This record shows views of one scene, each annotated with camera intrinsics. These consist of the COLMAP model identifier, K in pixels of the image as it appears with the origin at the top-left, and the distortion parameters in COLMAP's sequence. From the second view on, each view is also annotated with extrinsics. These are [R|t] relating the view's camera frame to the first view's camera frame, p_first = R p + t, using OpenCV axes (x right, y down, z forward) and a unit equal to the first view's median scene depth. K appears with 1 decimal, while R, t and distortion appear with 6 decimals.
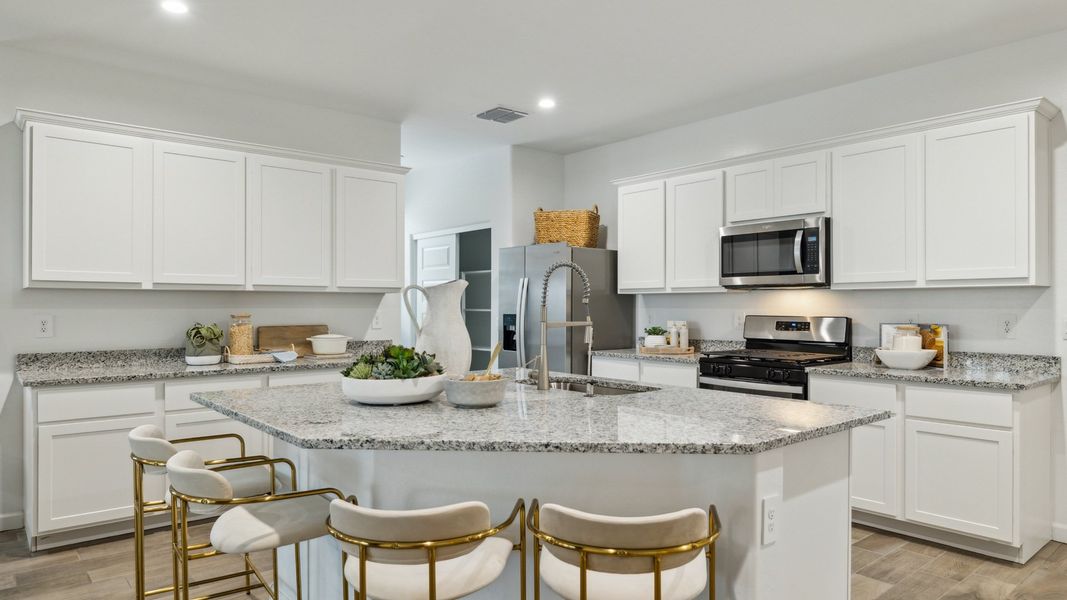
lens RADIAL K [[672.1, 0, 533.5], [0, 672.1, 300.0], [0, 0, 1]] dist [-0.003825, -0.000909]
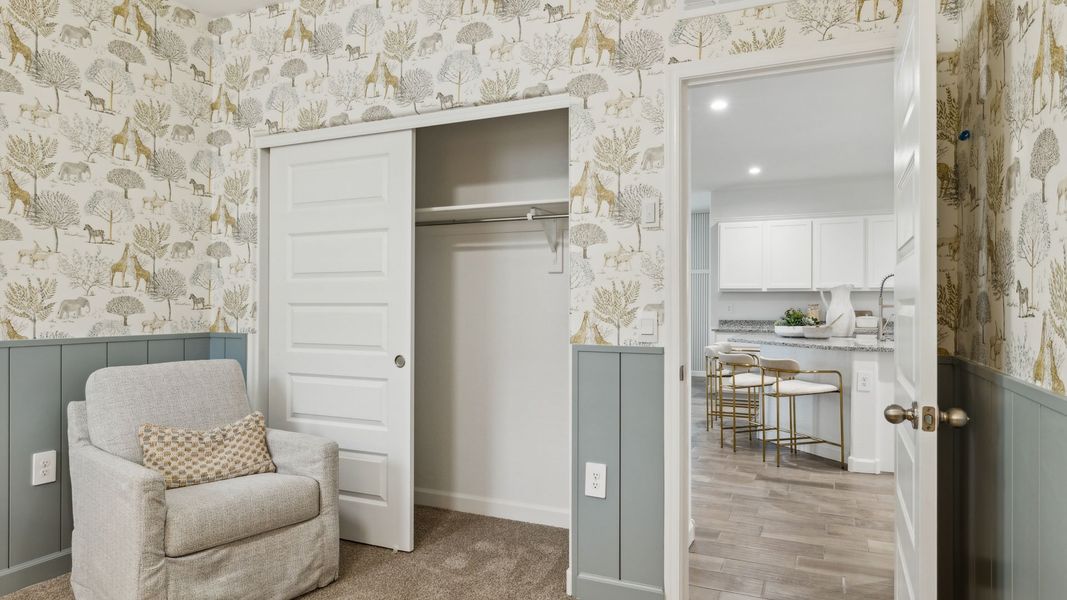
lens RADIAL K [[646.2, 0, 533.5], [0, 646.2, 300.0], [0, 0, 1]] dist [-0.001508, 0.000092]
pose [[0.420173, -0.005853, -0.907425, 0.882992], [0.002393, 0.999983, -0.005342, 0.018020], [0.907441, 0.000073, 0.420180, -0.478176]]
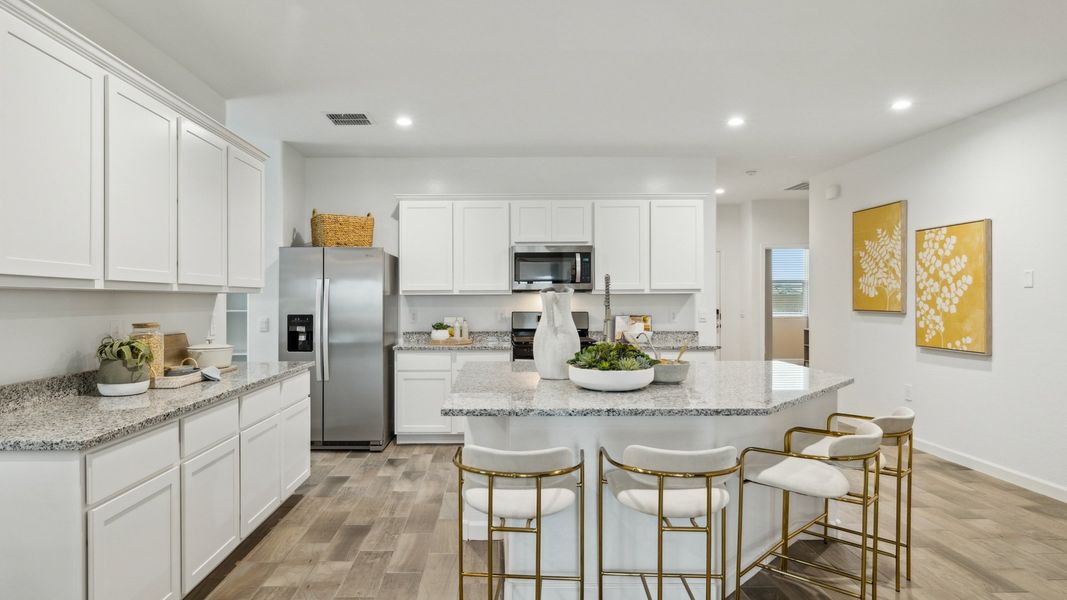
lens RADIAL K [[613.5, 0, 501.3], [0, 613.5, 301.5], [0, 0, 1]] dist [0.004832, 0.001465]
pose [[0.640387, -0.004781, 0.768038, -0.688728], [-0.002461, 0.999963, 0.008277, -0.008386], [-0.768049, -0.007190, 0.640351, 0.251591]]
